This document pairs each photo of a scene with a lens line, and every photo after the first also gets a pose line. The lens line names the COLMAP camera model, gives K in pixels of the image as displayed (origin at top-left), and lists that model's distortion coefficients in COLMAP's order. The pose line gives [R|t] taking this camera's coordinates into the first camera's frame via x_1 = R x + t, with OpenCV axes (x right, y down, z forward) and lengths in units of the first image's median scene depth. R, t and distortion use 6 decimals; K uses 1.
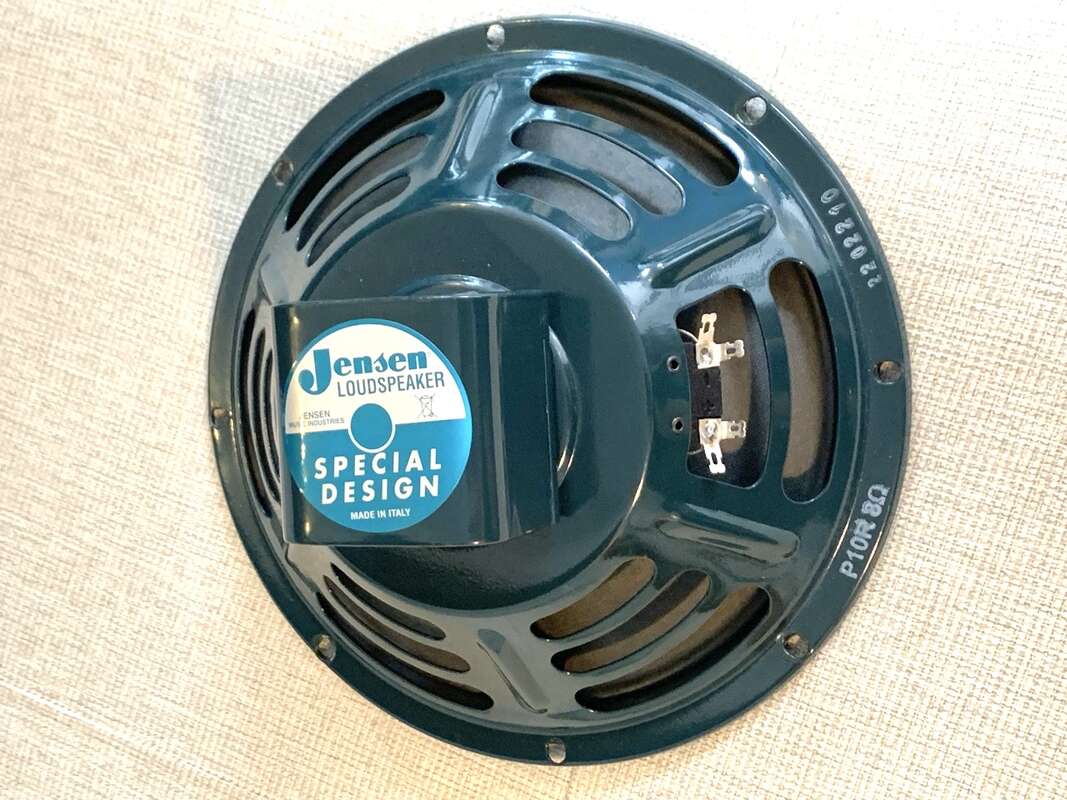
lens RADIAL K [[1563.4, 0, 533.5], [0, 1563.4, 400.0], [0, 0, 1]] dist [0.102329, -0.000936]
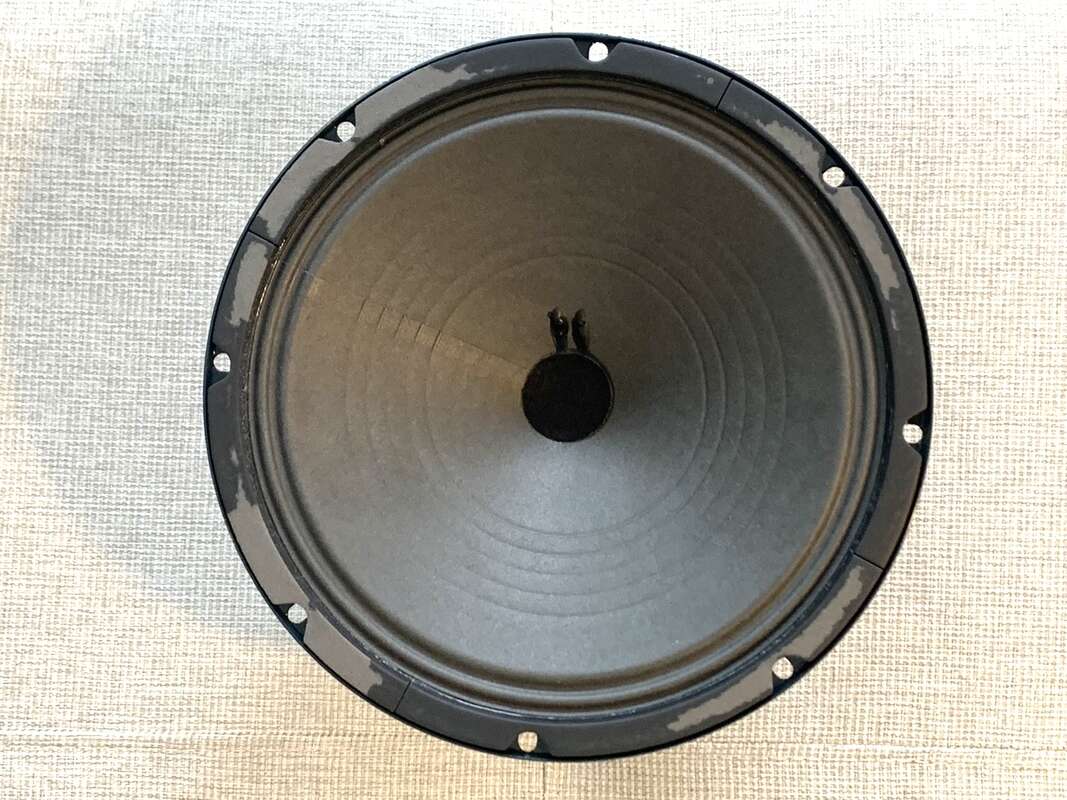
lens RADIAL K [[1563.4, 0, 533.5], [0, 1563.4, 400.0], [0, 0, 1]] dist [0.102329, -0.000936]
pose [[0.946366, -0.309761, 0.091865, -0.037744], [0.303252, 0.949691, 0.078262, -0.009679], [-0.111486, -0.046207, 0.992691, -0.139743]]
